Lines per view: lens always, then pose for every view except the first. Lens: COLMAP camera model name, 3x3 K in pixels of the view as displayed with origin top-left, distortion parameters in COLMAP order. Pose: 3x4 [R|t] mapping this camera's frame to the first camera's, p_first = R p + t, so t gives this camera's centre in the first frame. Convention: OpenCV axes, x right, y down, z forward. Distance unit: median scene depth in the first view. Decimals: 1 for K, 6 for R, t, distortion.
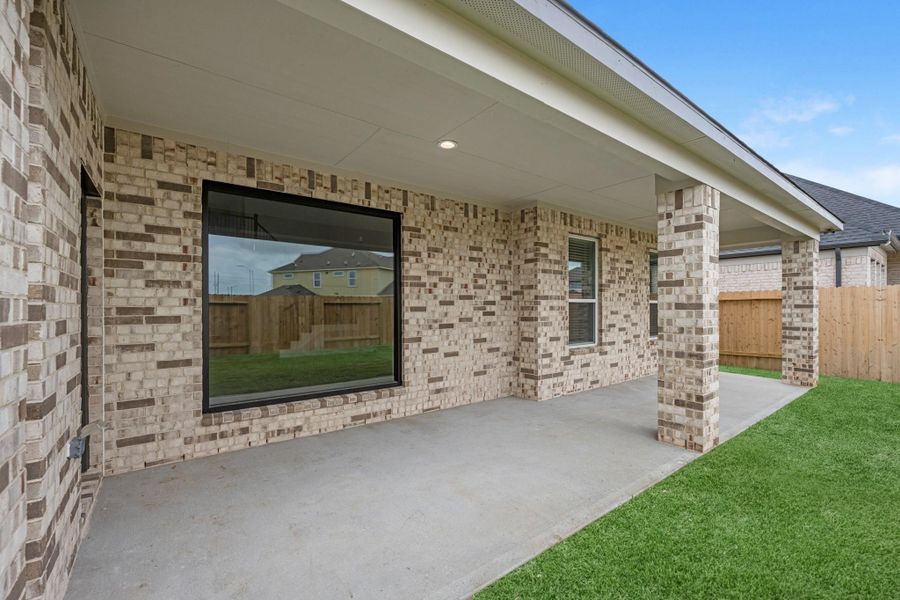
lens RADIAL K [[360.1, 0, 448.7], [0, 360.1, 296.7], [0, 0, 1]] dist [0.009573, -0.000066]
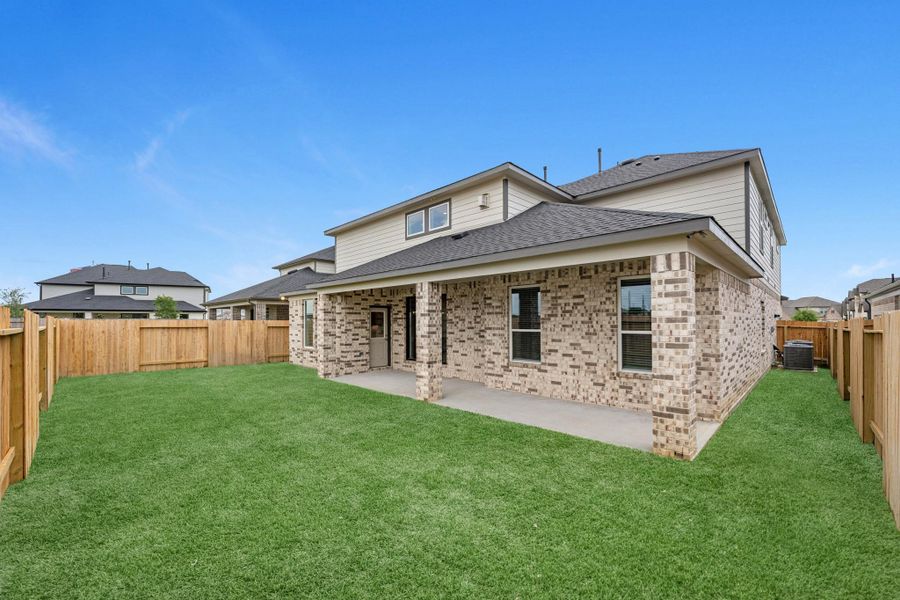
lens RADIAL K [[360.1, 0, 448.7], [0, 360.1, 296.7], [0, 0, 1]] dist [0.009573, -0.000066]
pose [[0.162974, -0.069766, -0.984161, 1.943972], [0.029129, 0.997402, -0.065881, -0.041798], [0.986200, -0.017930, 0.164583, 0.519731]]
